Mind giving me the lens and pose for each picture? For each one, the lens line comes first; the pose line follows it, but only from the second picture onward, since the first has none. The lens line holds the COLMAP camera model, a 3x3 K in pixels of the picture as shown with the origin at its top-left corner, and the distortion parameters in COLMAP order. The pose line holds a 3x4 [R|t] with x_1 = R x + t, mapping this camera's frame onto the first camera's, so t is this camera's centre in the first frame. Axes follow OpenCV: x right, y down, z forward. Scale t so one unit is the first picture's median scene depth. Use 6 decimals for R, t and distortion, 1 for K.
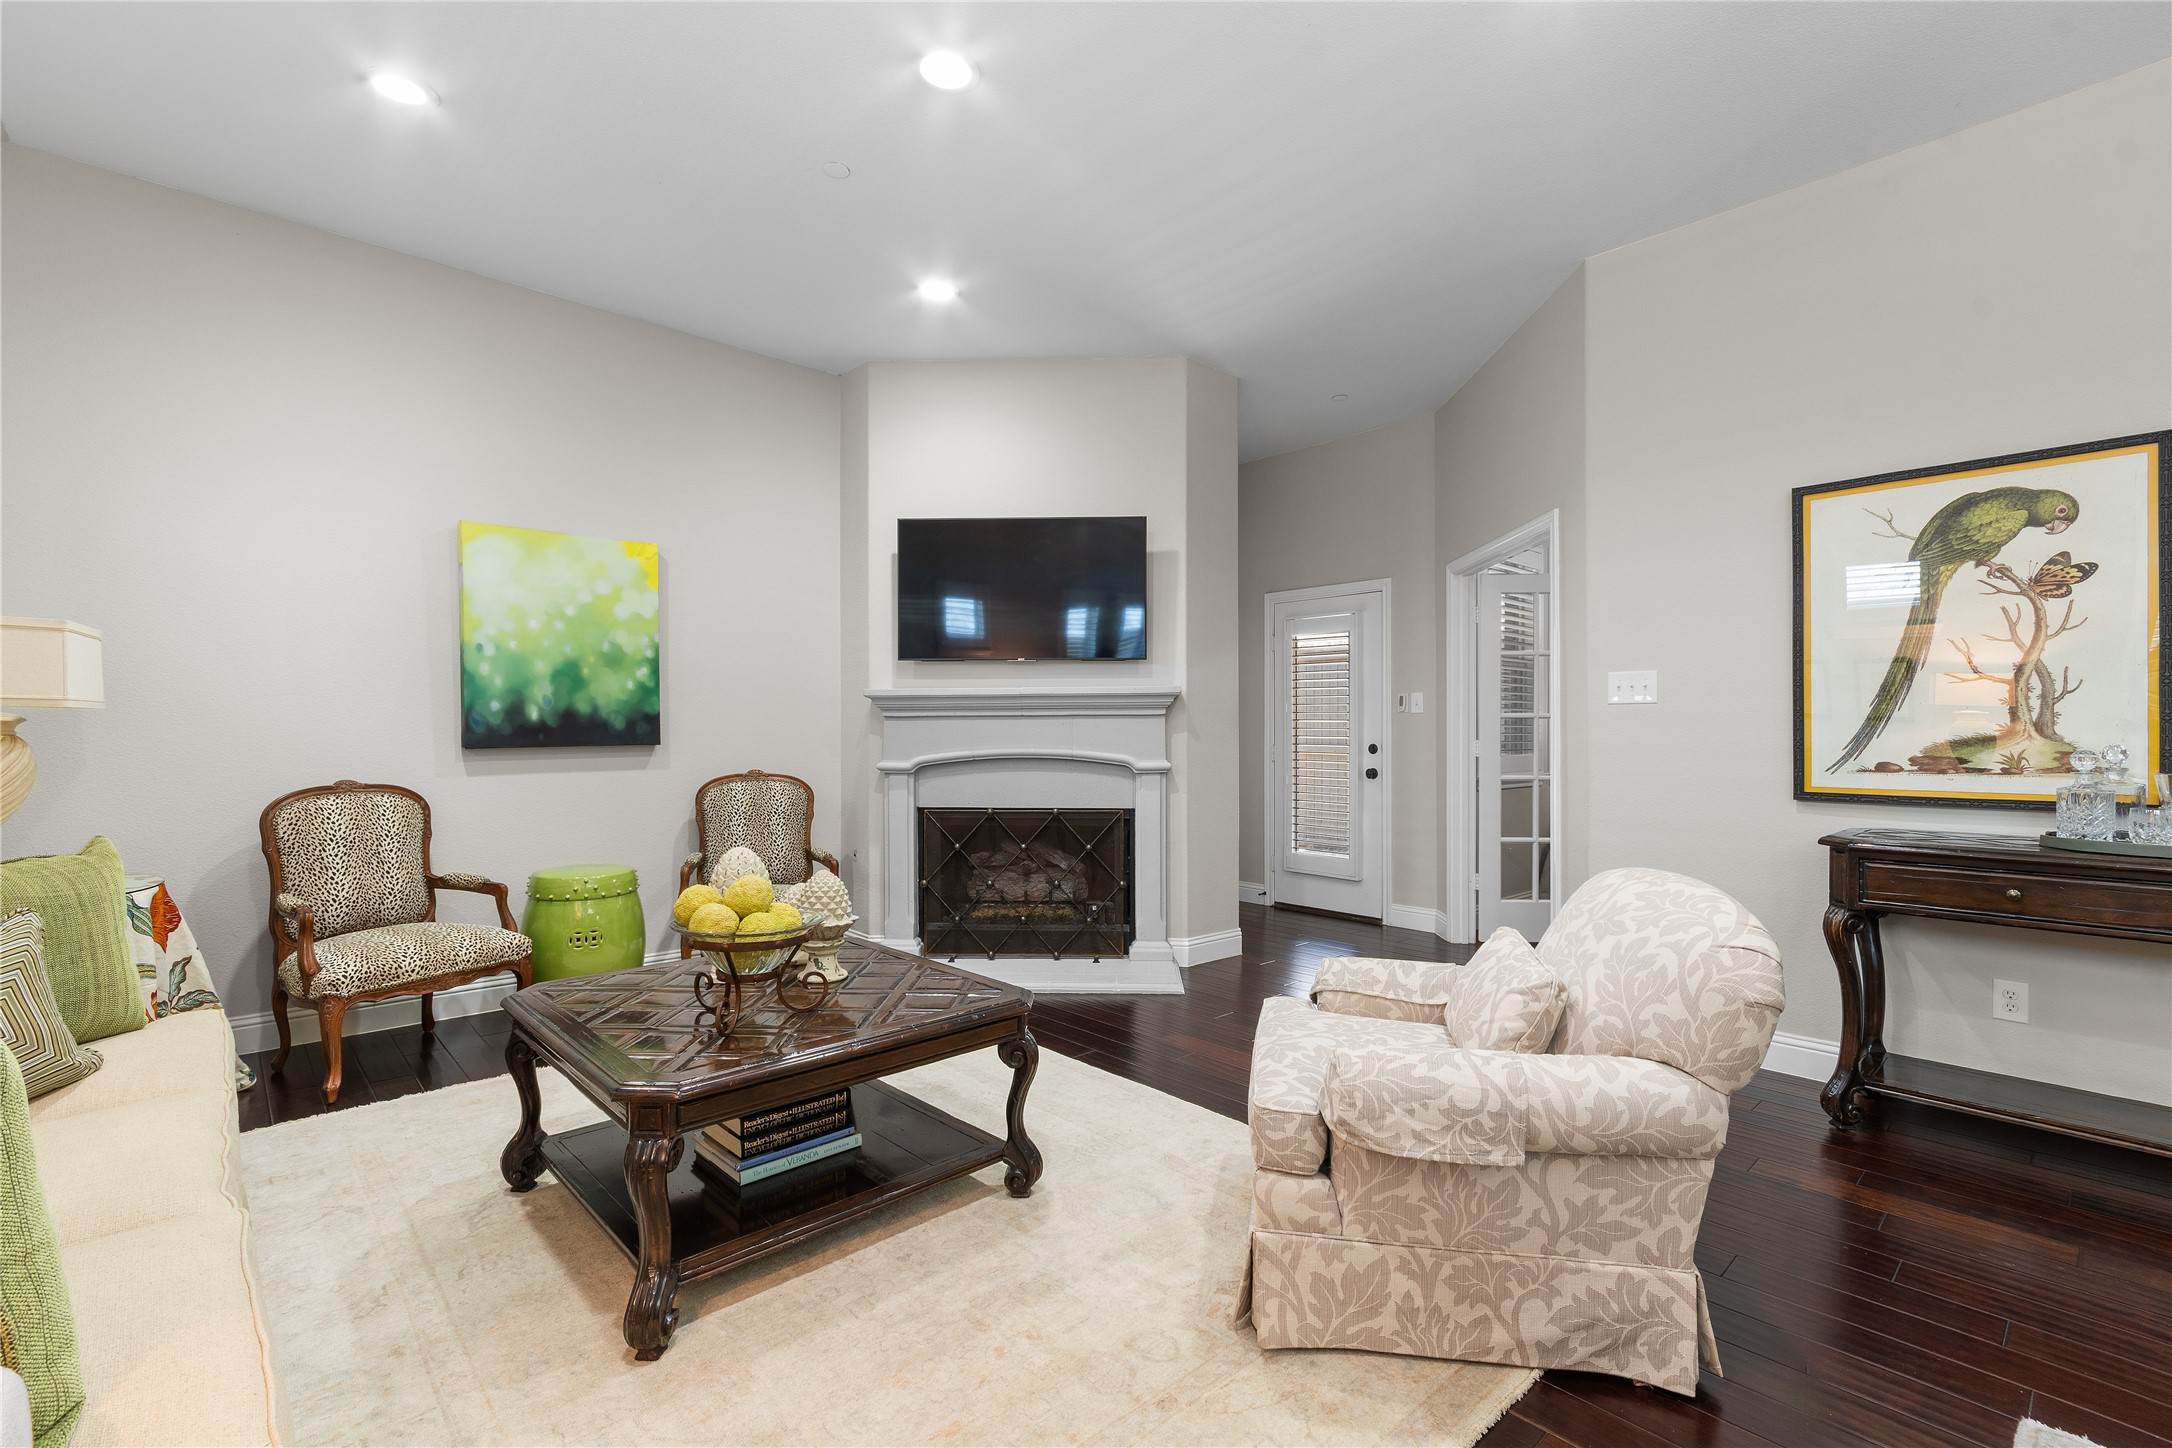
lens RADIAL K [[953.6, 0, 1081.2], [0, 953.6, 735.3], [0, 0, 1]] dist [0.003129, 0.000327]
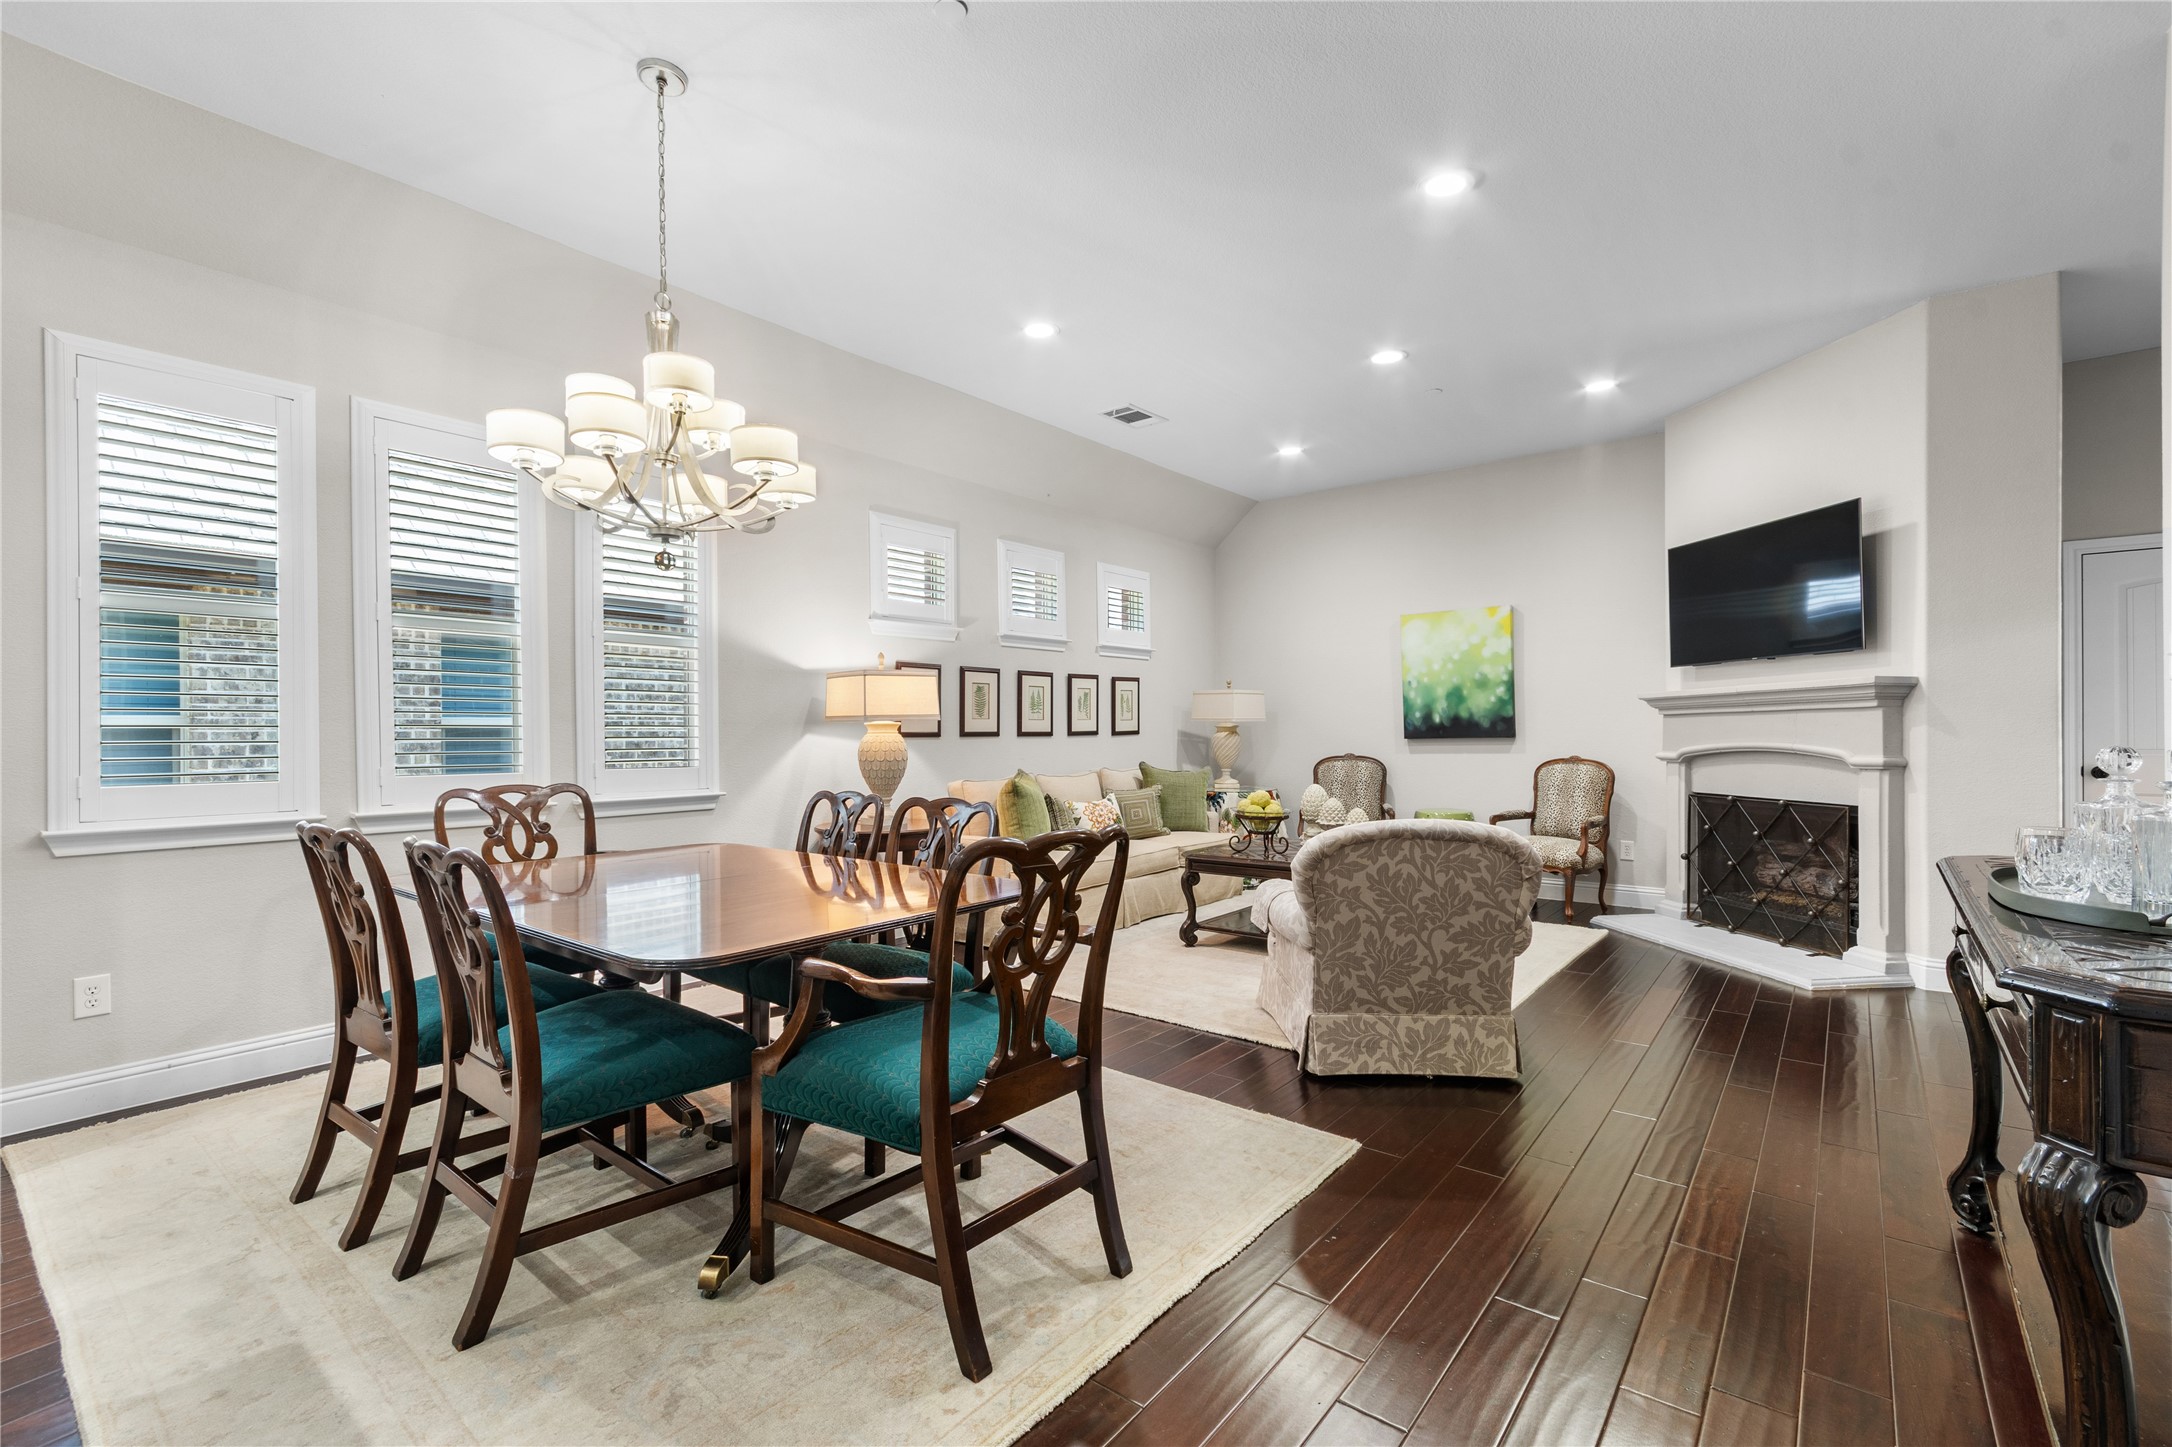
lens RADIAL K [[953.6, 0, 1082.5], [0, 953.6, 738.0], [0, 0, 1]] dist [0.003129, 0.000327]
pose [[0.144077, 0.002865, -0.989562, 0.970653], [0.004636, 0.999983, 0.003570, 0.002877], [0.989556, -0.005102, 0.144061, 0.110714]]
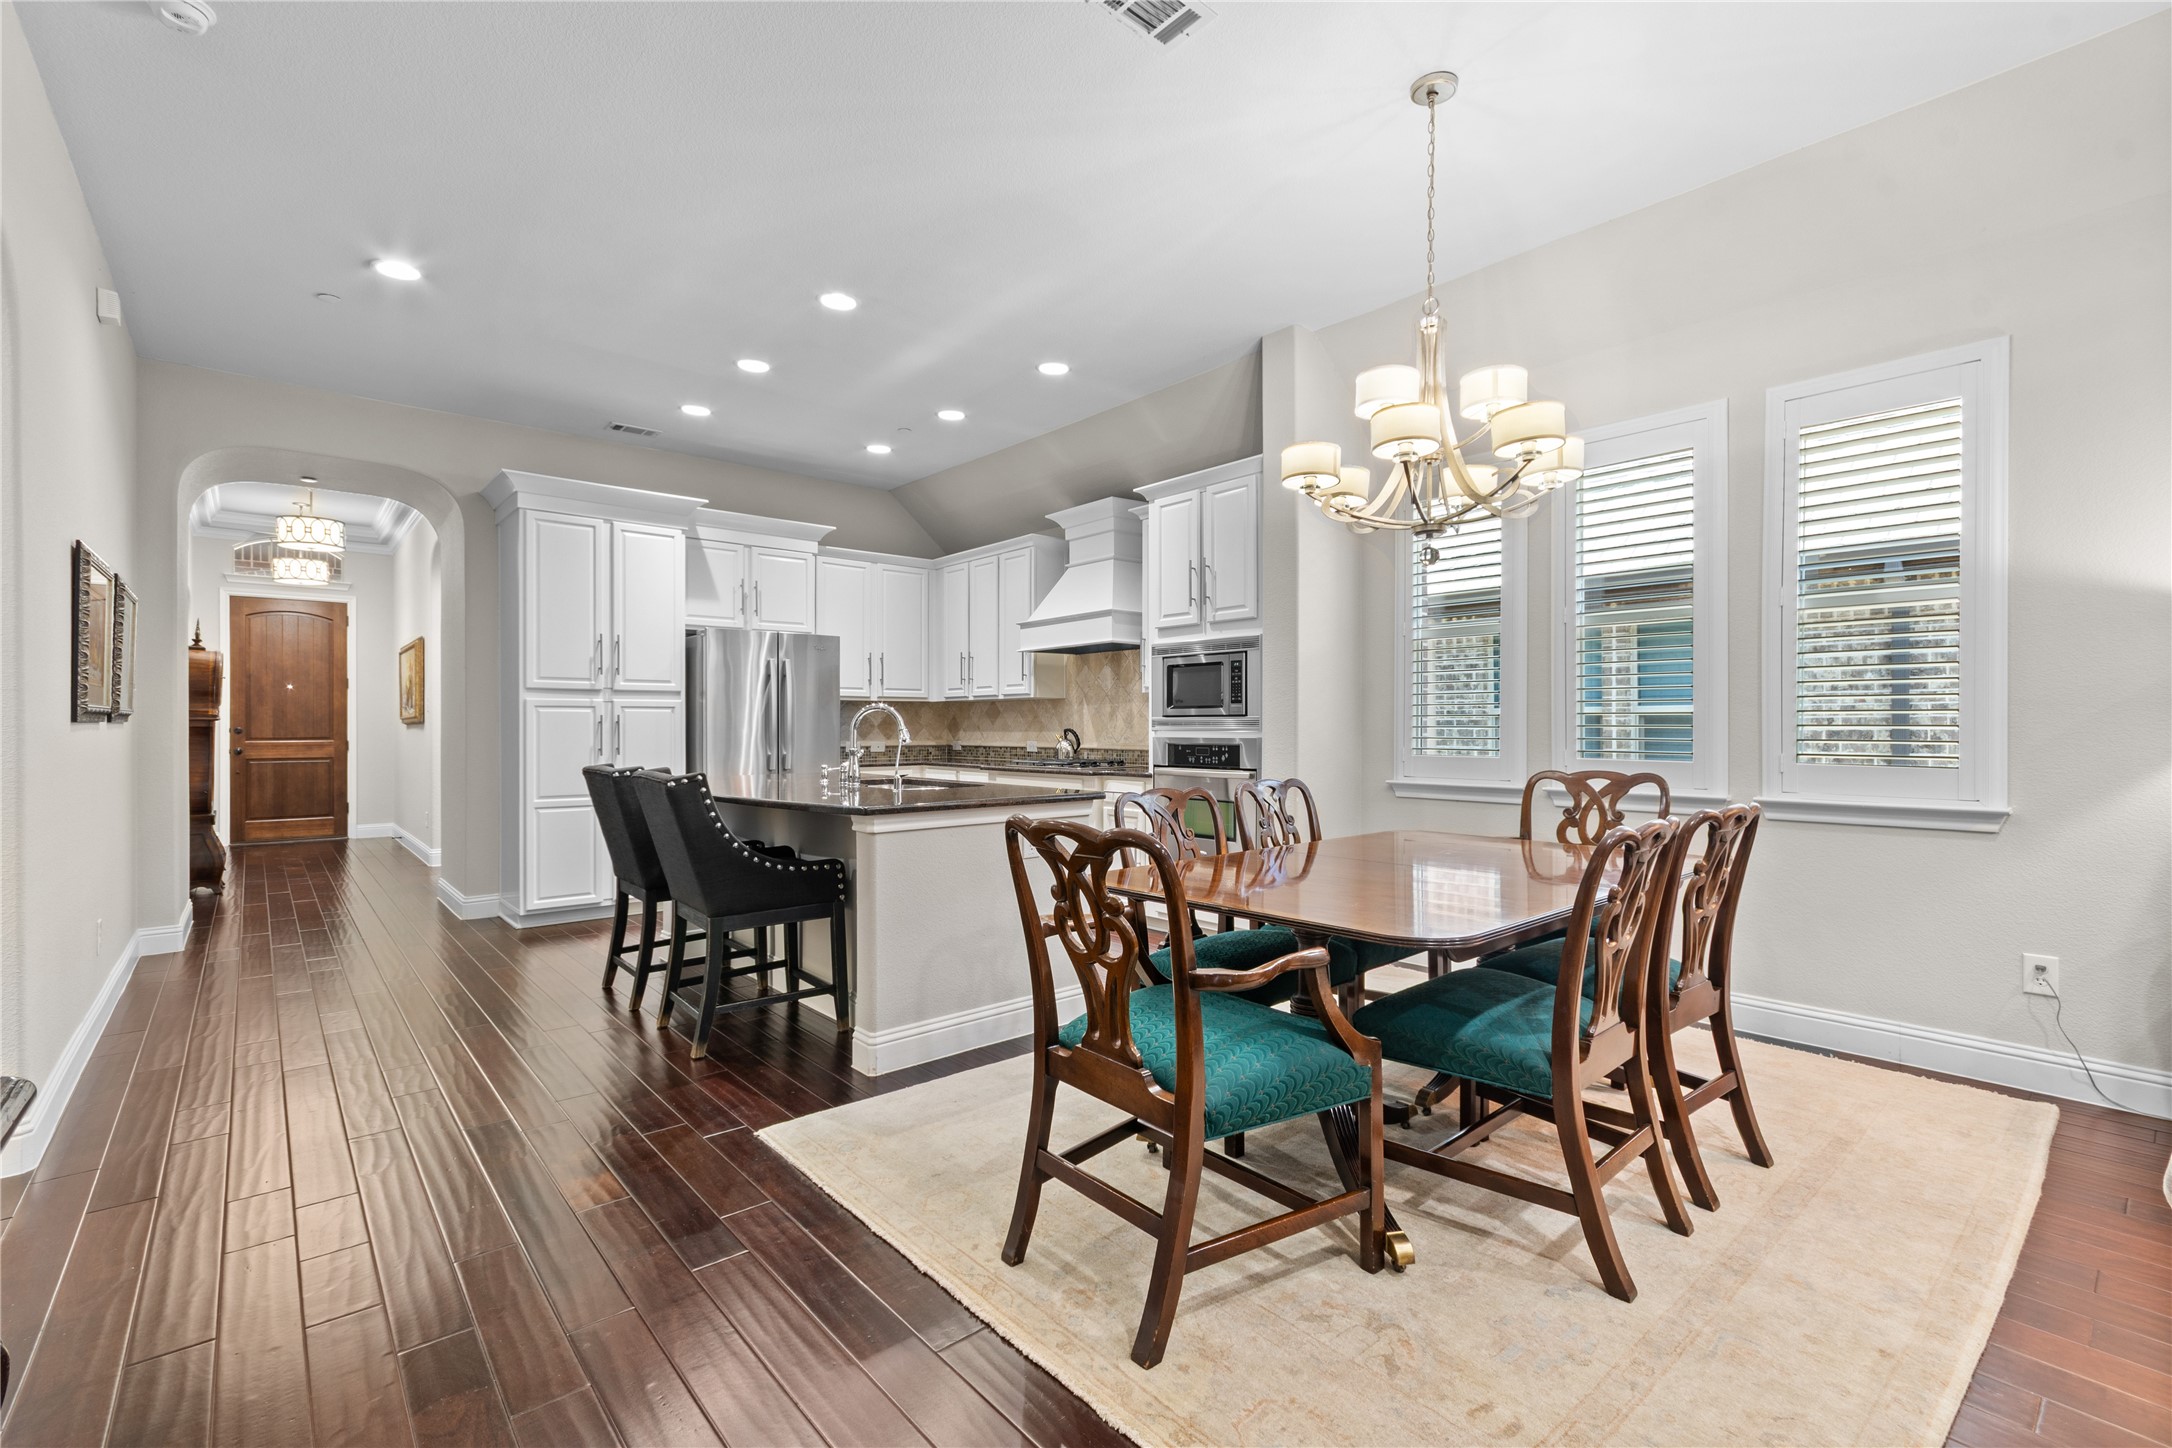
lens RADIAL K [[953.6, 0, 1088.3], [0, 953.6, 731.4], [0, 0, 1]] dist [0.003129, 0.000327]
pose [[-0.999443, -0.000396, 0.033382, 0.520268], [-0.000088, 0.999957, 0.009220, 0.001356], [-0.033384, 0.009212, -0.999400, 0.592498]]
